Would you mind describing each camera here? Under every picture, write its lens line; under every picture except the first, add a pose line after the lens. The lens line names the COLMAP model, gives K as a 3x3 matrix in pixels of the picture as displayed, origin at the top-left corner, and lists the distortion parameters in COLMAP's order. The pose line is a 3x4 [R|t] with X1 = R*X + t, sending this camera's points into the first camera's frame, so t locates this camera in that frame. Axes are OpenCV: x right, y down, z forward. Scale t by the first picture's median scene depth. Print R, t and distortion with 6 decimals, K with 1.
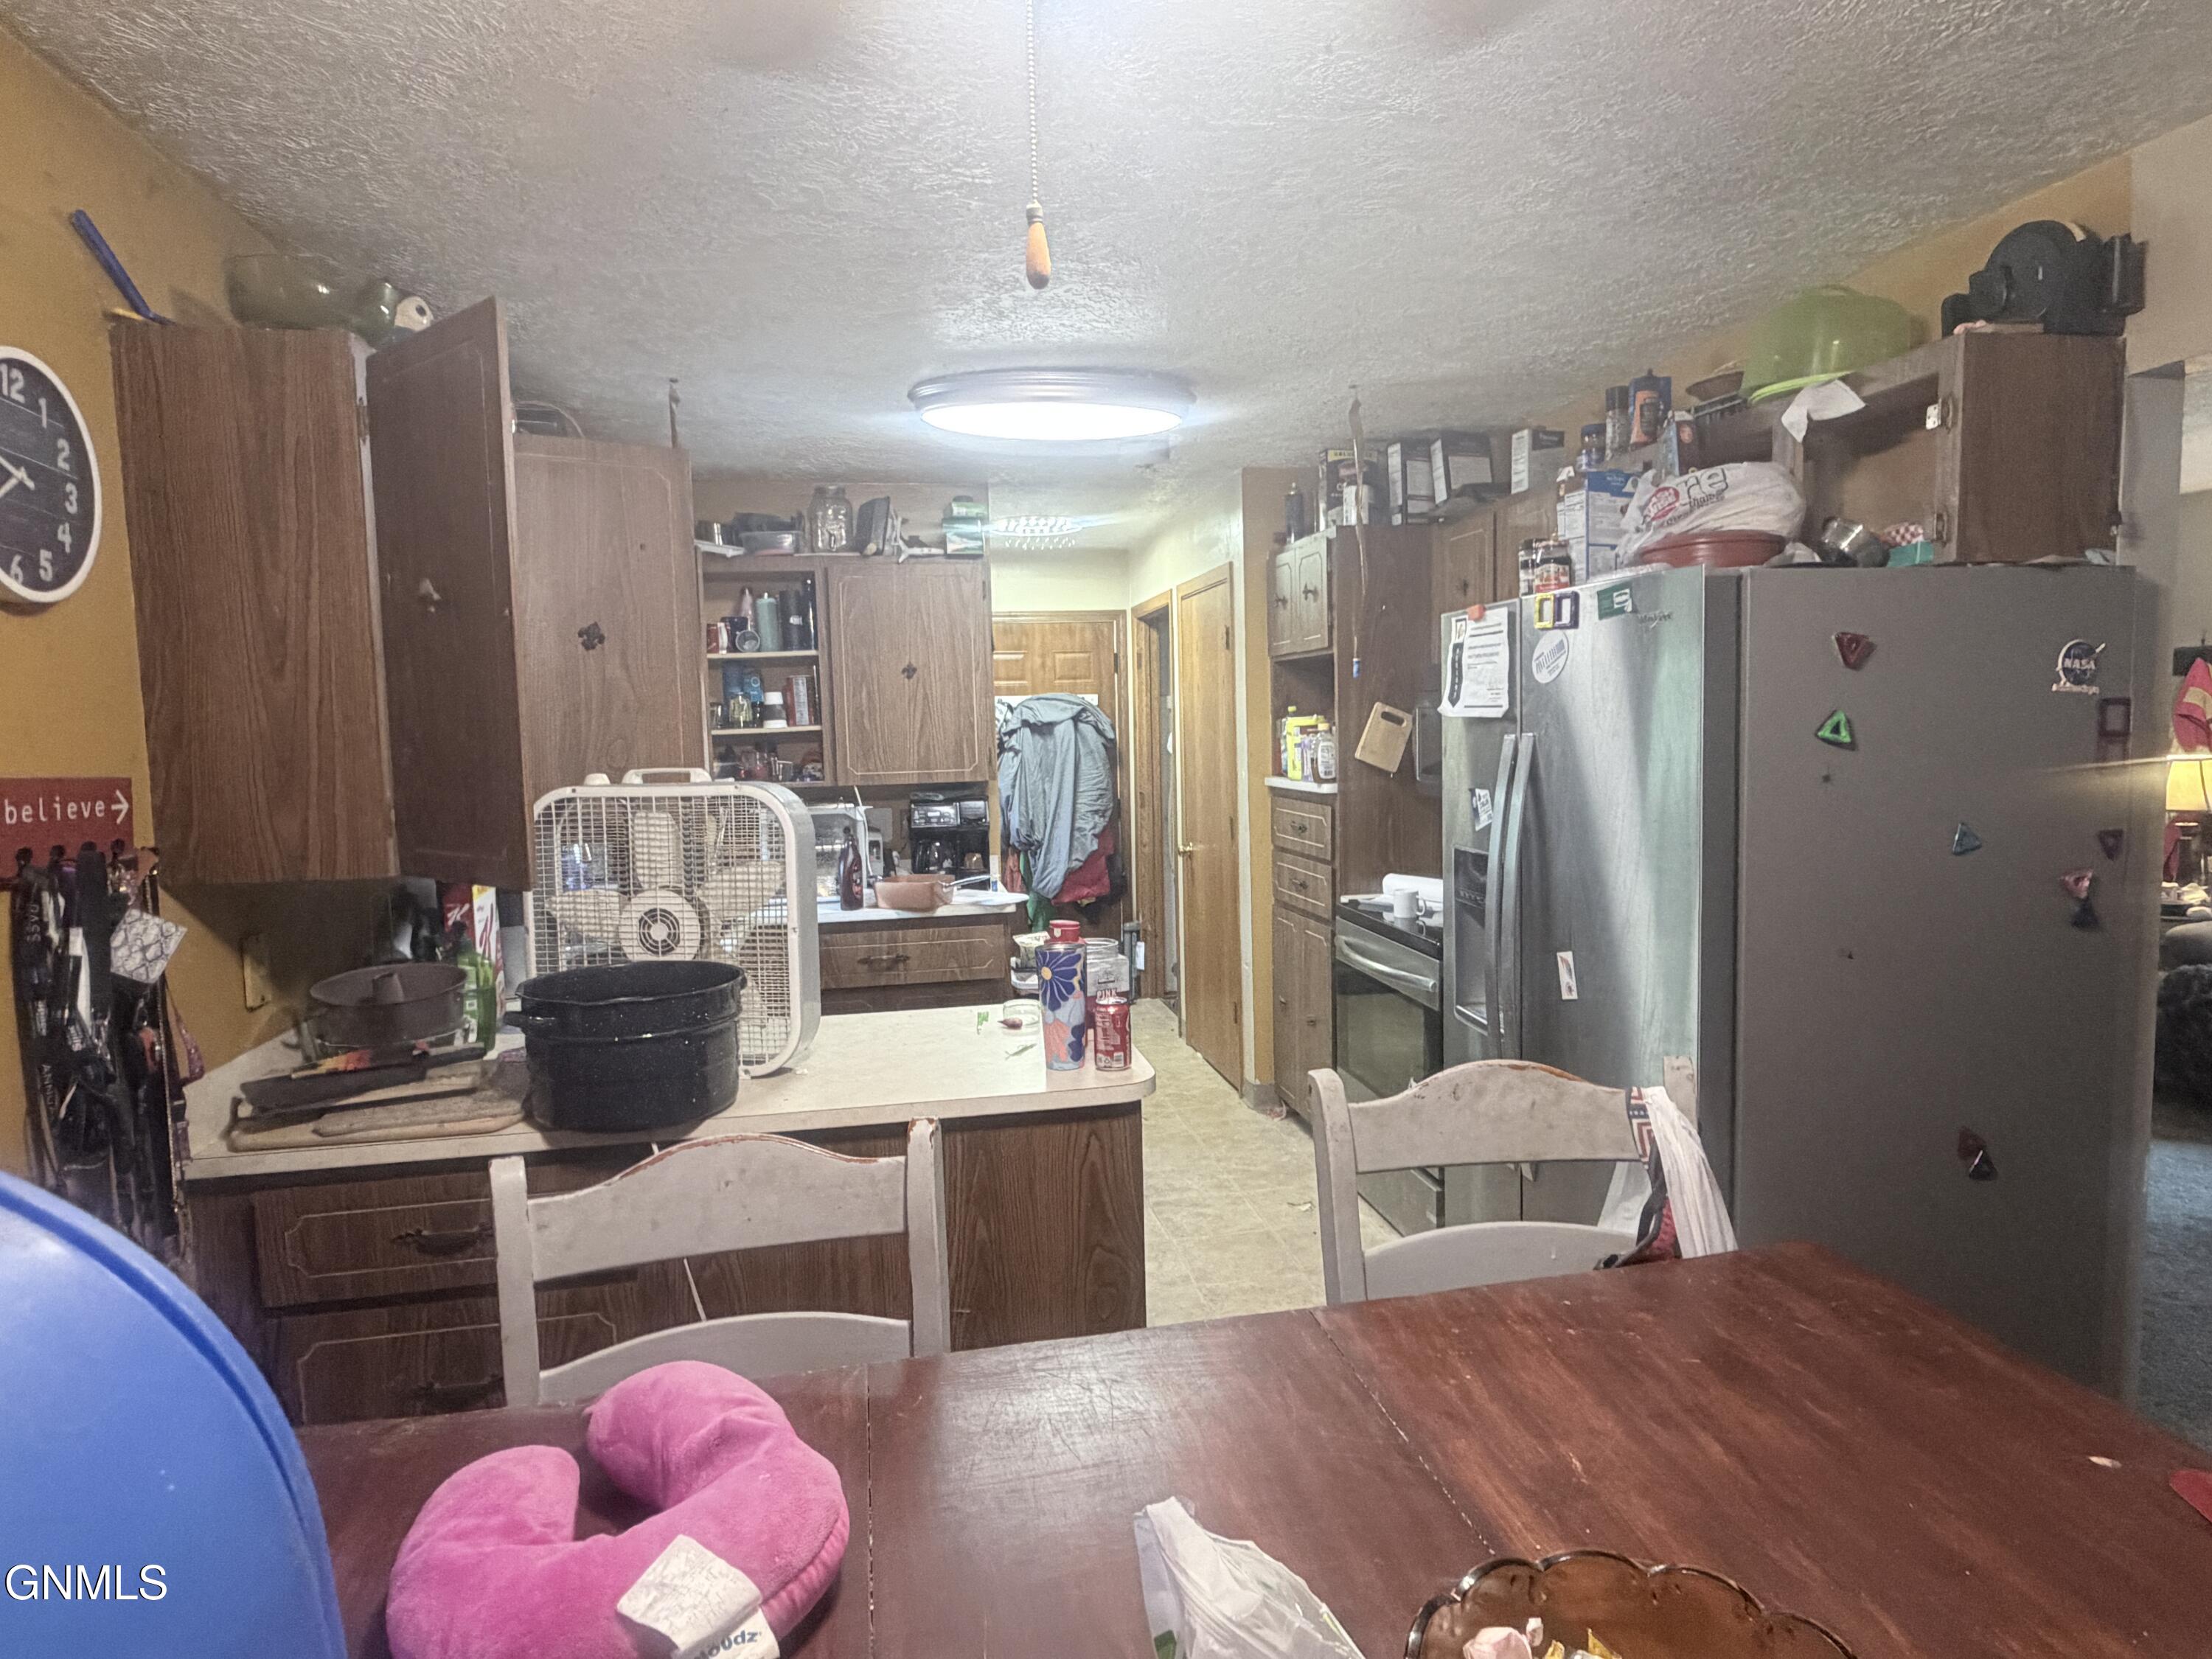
lens RADIAL K [[1287.1, 0, 1104.7], [0, 1287.1, 830.6], [0, 0, 1]] dist [-0.001034, 0.005217]
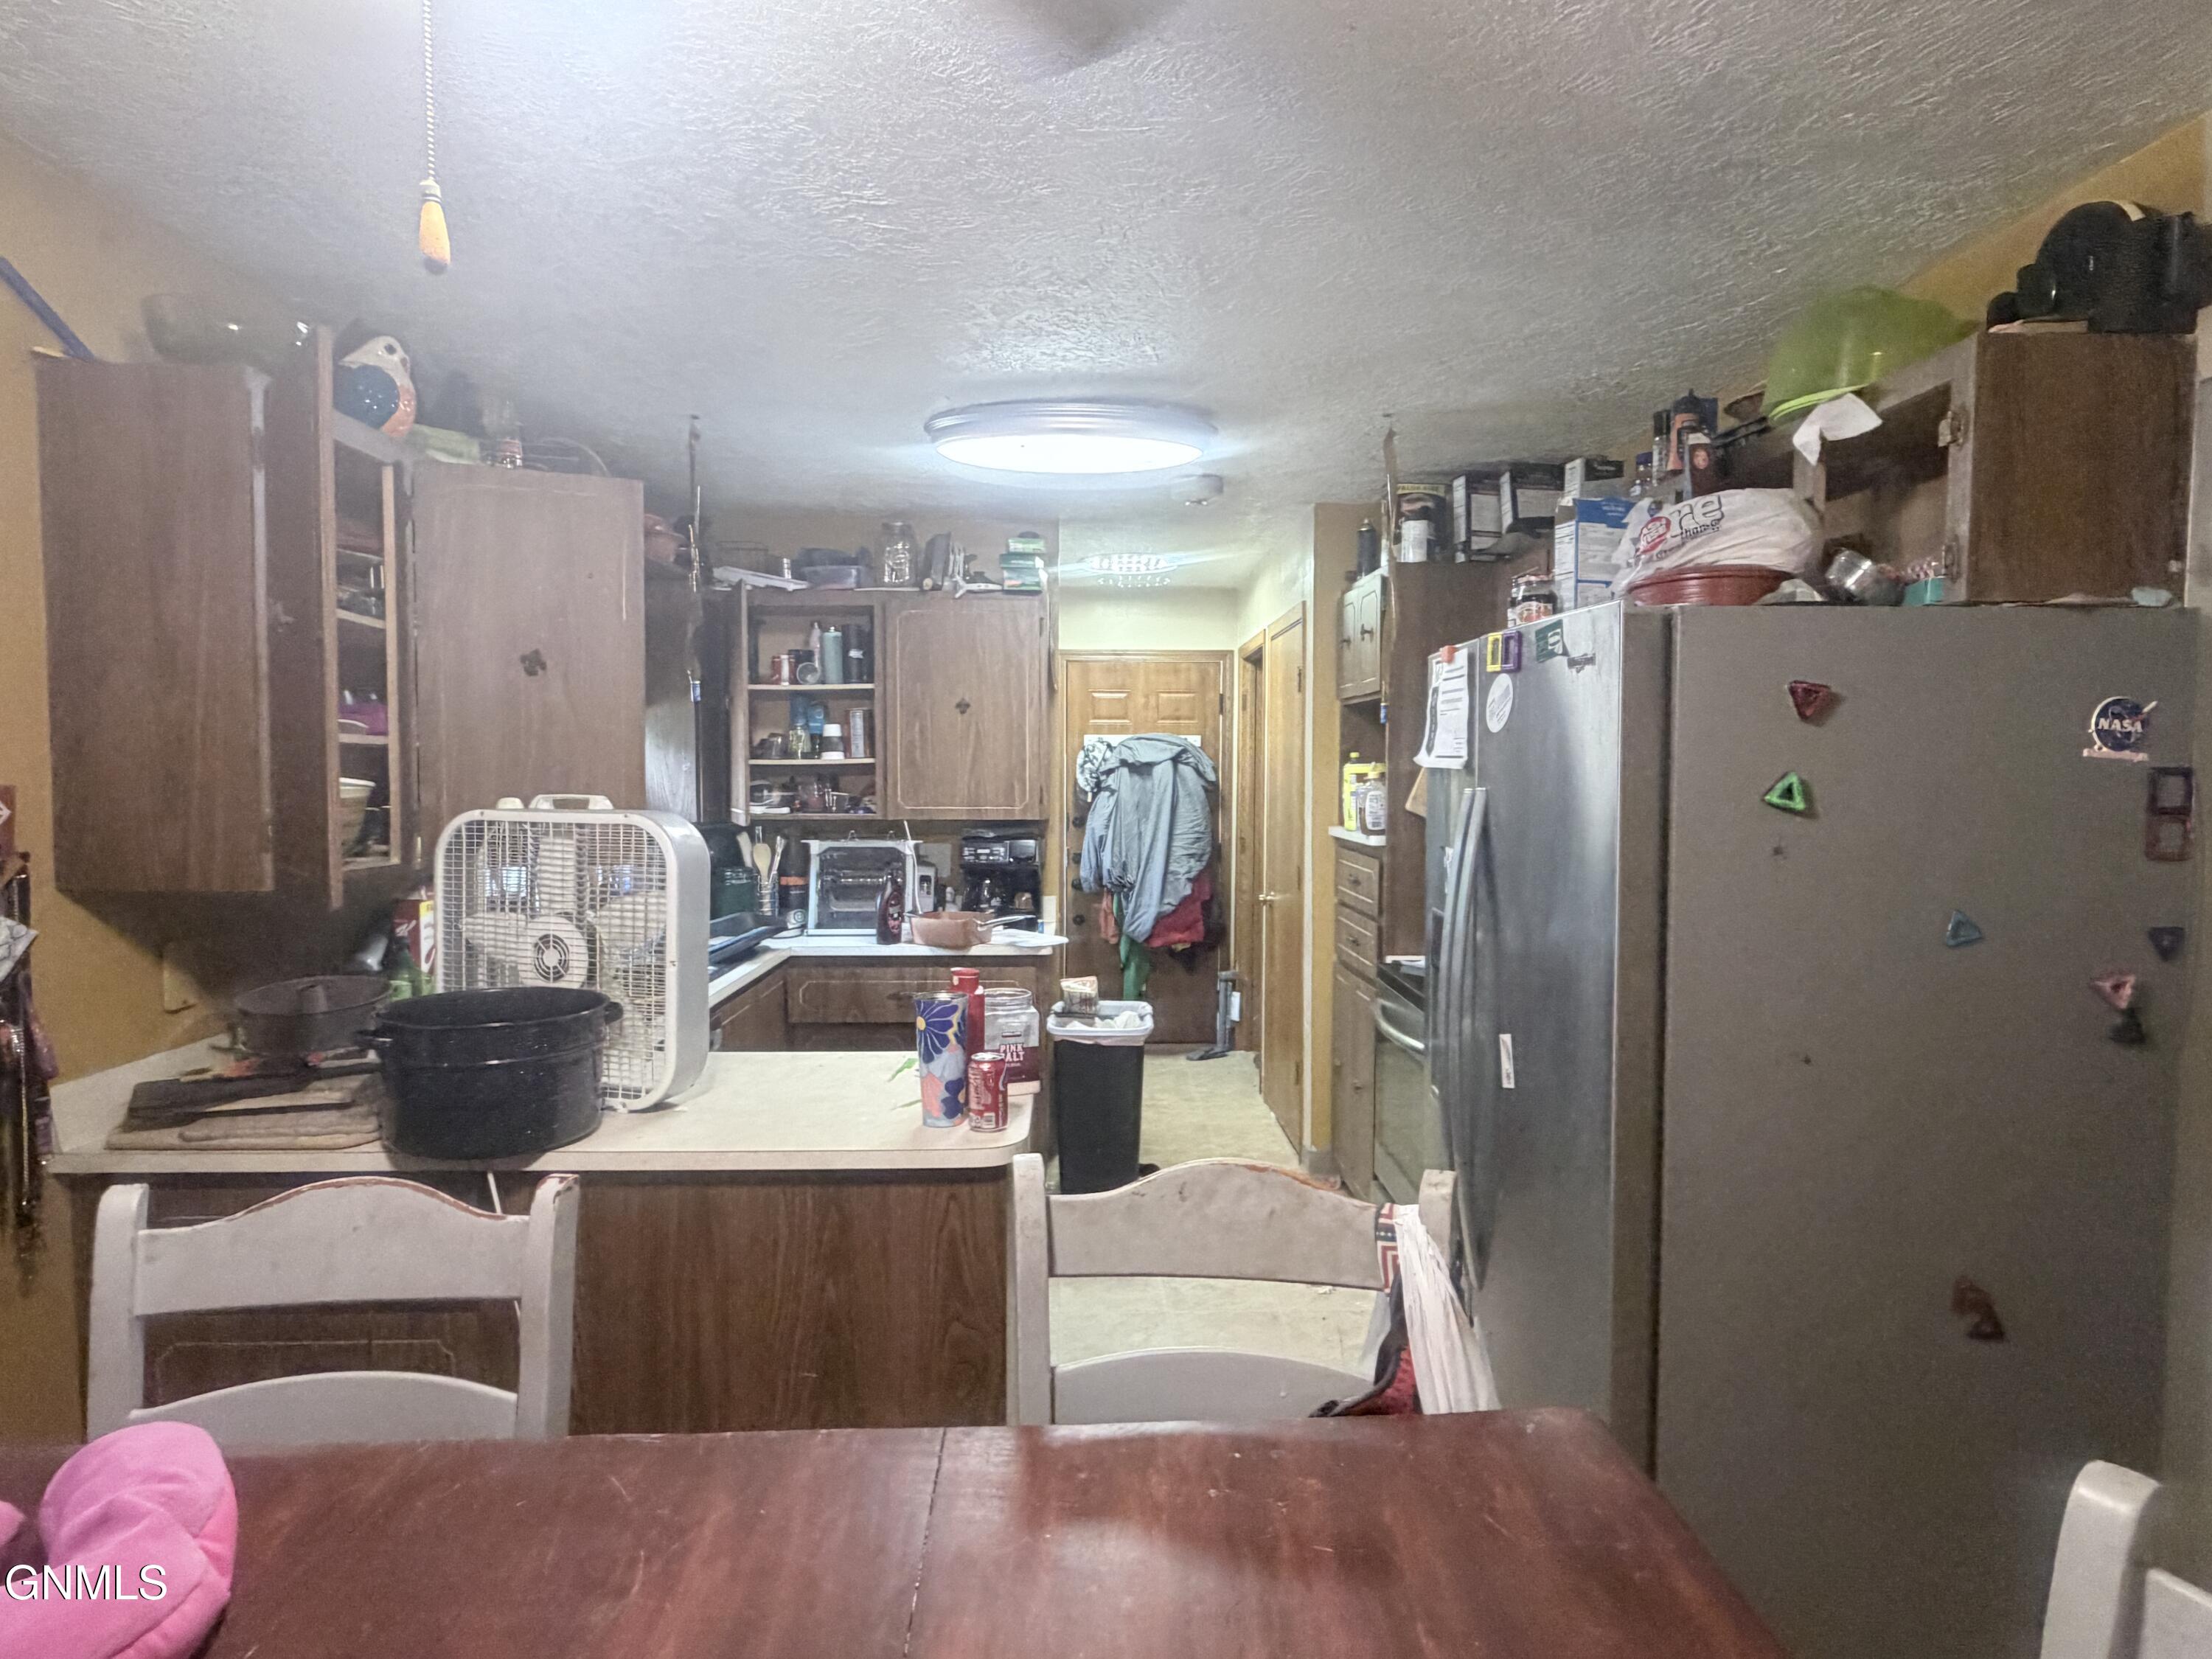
lens RADIAL K [[1287.1, 0, 1105.3], [0, 1287.1, 827.5], [0, 0, 1]] dist [-0.001034, 0.005217]
pose [[0.987031, 0.036995, -0.156207, 0.228500], [-0.042237, 0.998646, -0.030369, -0.010079], [0.154872, 0.036573, 0.987257, 0.077550]]
